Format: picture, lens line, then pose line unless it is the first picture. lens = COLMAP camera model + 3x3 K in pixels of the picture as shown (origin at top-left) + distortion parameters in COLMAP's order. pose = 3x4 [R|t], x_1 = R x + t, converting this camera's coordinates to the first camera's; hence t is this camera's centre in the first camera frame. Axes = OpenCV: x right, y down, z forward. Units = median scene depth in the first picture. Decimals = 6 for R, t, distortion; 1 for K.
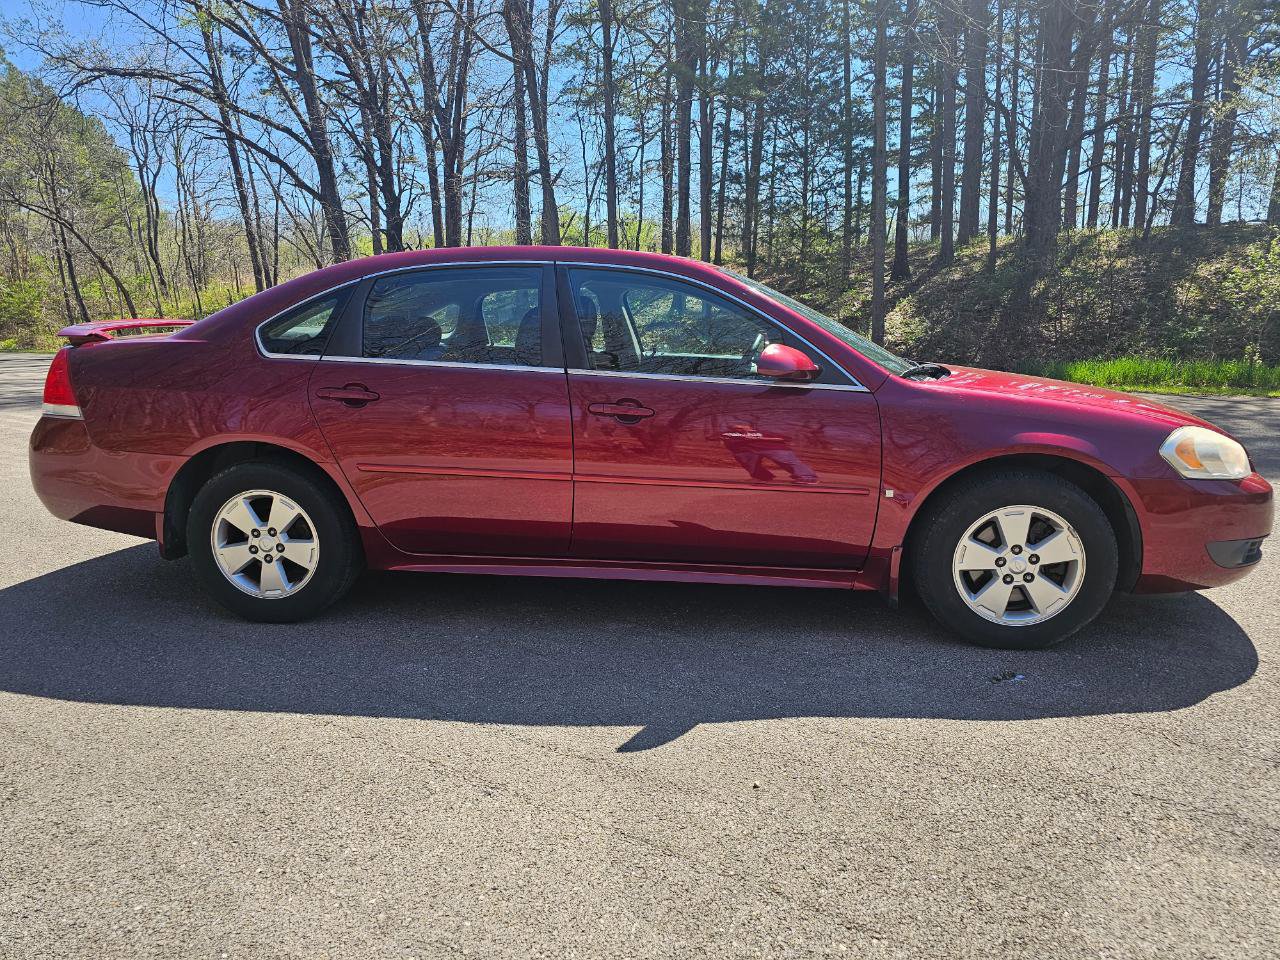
lens RADIAL K [[858.3, 0, 633.9], [0, 858.3, 481.5], [0, 0, 1]] dist [0.033921, -0.027530]
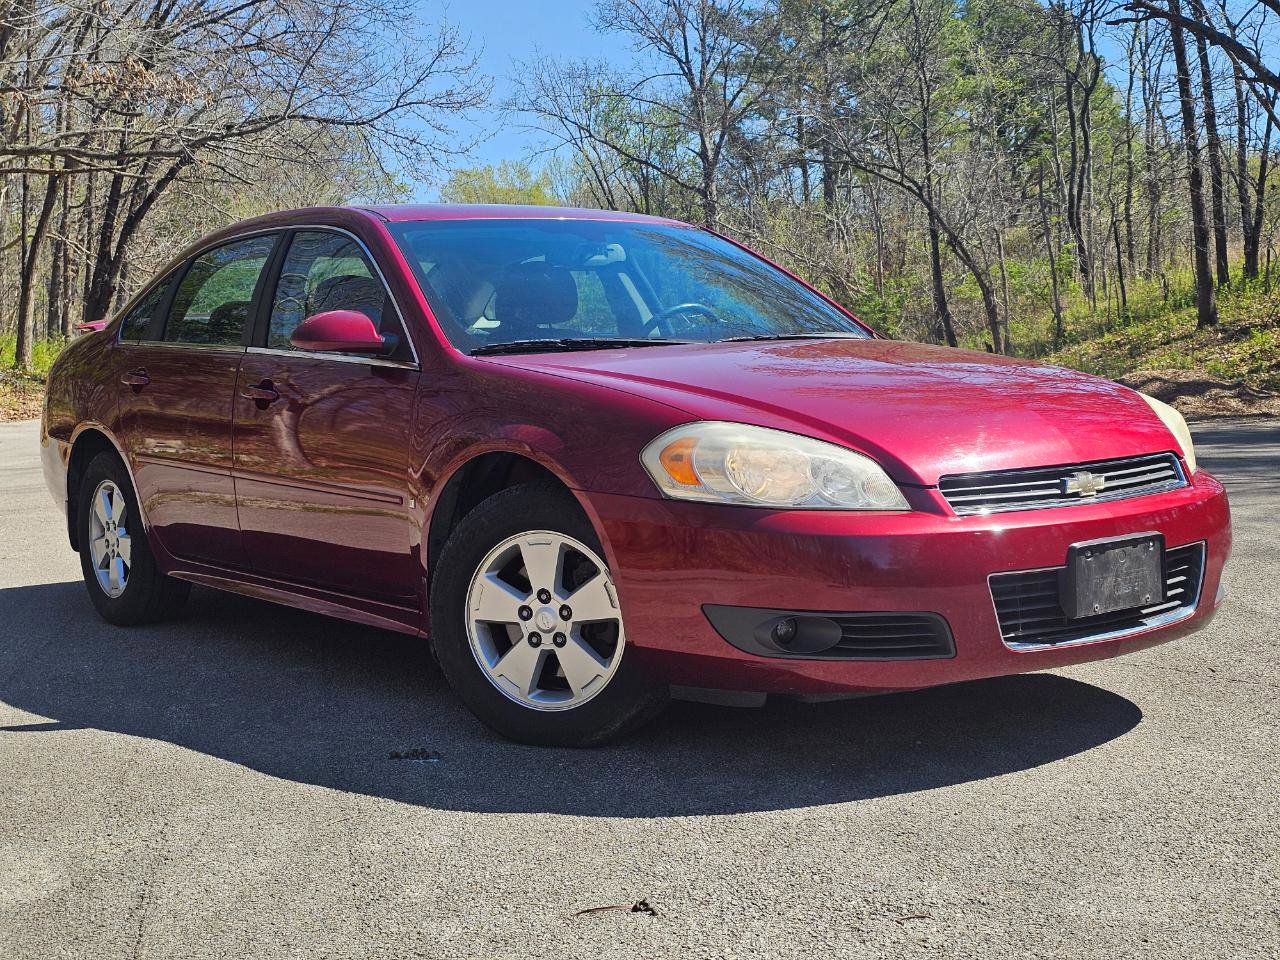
lens RADIAL K [[1689.0, 0, 643.8], [0, 1689.0, 444.3], [0, 0, 1]] dist [0.136700, -0.349193]
pose [[0.693028, 0.022646, -0.720555, 1.445014], [-0.107113, 0.991647, -0.071855, 0.045892], [0.712909, 0.126978, 0.689665, 0.119994]]
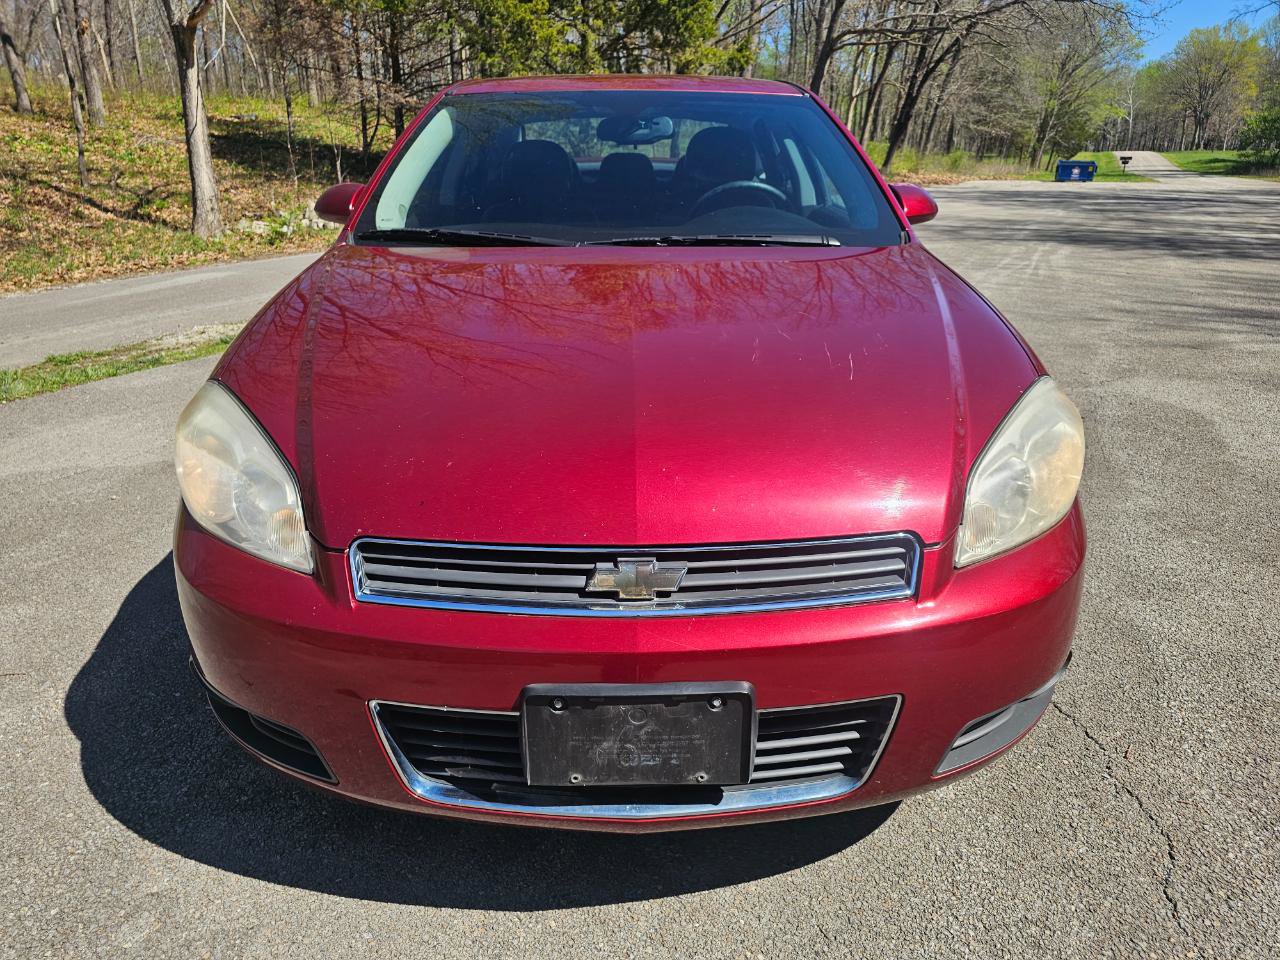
lens RADIAL K [[858.3, 0, 633.9], [0, 858.3, 481.5], [0, 0, 1]] dist [0.033921, -0.027530]
pose [[0.132841, 0.352674, -0.926269, 1.123446], [-0.190510, 0.926211, 0.325330, -0.211710], [0.972656, 0.133247, 0.190227, 1.110566]]
